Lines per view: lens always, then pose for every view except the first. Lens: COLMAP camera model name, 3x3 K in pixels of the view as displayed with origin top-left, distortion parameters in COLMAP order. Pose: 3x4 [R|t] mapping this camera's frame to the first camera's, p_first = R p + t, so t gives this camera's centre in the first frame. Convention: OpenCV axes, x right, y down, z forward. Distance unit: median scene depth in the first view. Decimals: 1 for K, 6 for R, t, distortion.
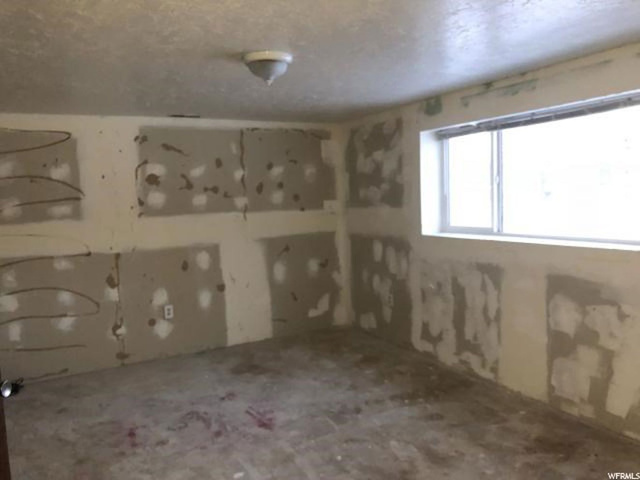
lens RADIAL K [[532.7, 0, 322.3], [0, 532.7, 240.6], [0, 0, 1]] dist [0.028903, 0.002550]
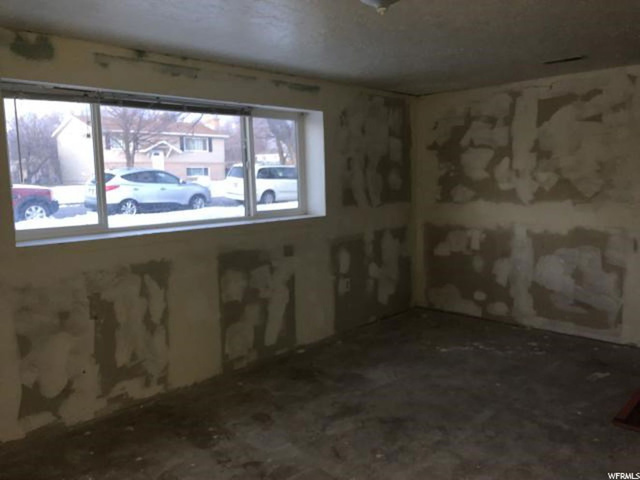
lens RADIAL K [[532.7, 0, 322.7], [0, 532.7, 238.5], [0, 0, 1]] dist [0.028903, 0.002550]
pose [[-0.310273, -0.070258, 0.948048, -0.658400], [0.115120, 0.987149, 0.110832, -0.063866], [-0.943651, 0.143527, -0.298198, 1.101092]]
